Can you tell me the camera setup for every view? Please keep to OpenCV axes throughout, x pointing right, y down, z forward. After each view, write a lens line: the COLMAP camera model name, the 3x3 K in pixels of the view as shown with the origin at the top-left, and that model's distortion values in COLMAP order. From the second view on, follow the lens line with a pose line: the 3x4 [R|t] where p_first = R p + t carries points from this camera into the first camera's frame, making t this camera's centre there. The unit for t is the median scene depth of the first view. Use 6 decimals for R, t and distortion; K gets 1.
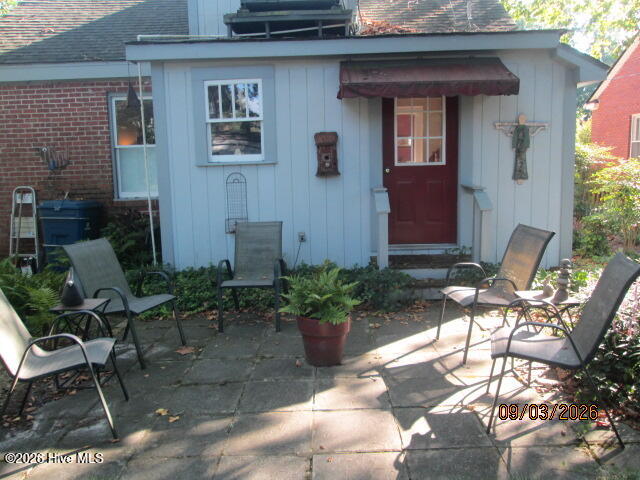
lens RADIAL K [[537.8, 0, 323.7], [0, 537.8, 238.8], [0, 0, 1]] dist [-0.038842, 0.009651]
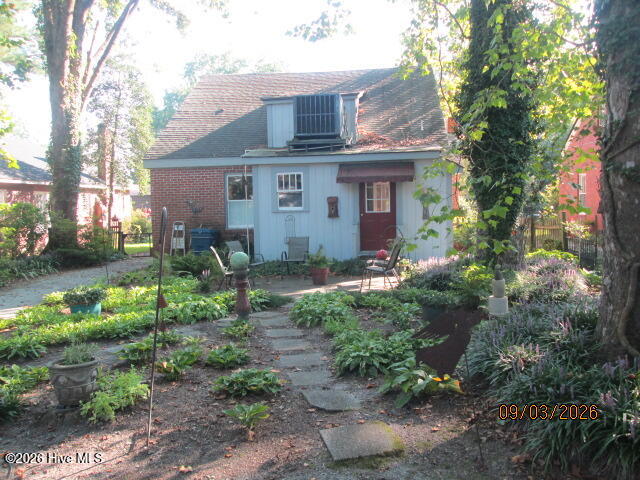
lens RADIAL K [[537.8, 0, 318.1], [0, 537.8, 238.9], [0, 0, 1]] dist [-0.038842, 0.009651]
pose [[0.993539, 0.011754, -0.112882, 0.187544], [-0.020194, 0.997059, -0.073927, 0.124233], [0.111681, 0.075729, 0.990854, -1.088265]]
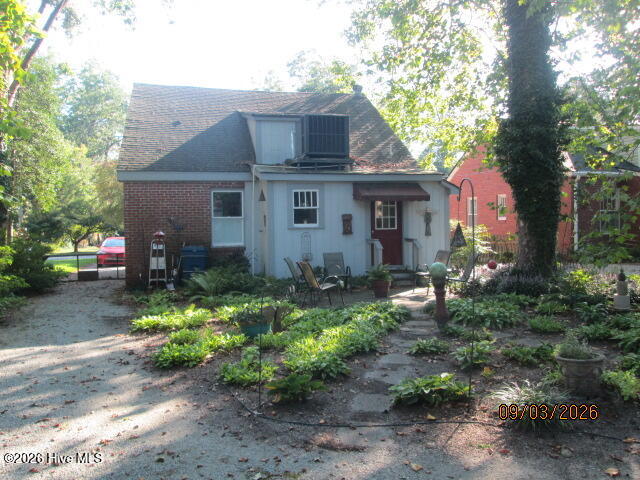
lens RADIAL K [[537.8, 0, 321.3], [0, 537.8, 242.1], [0, 0, 1]] dist [-0.038842, 0.009651]
pose [[0.966428, 0.001280, 0.256933, -0.655972], [0.027546, 0.993708, -0.108562, 0.150352], [-0.255456, 0.111995, 0.960312, -1.068971]]
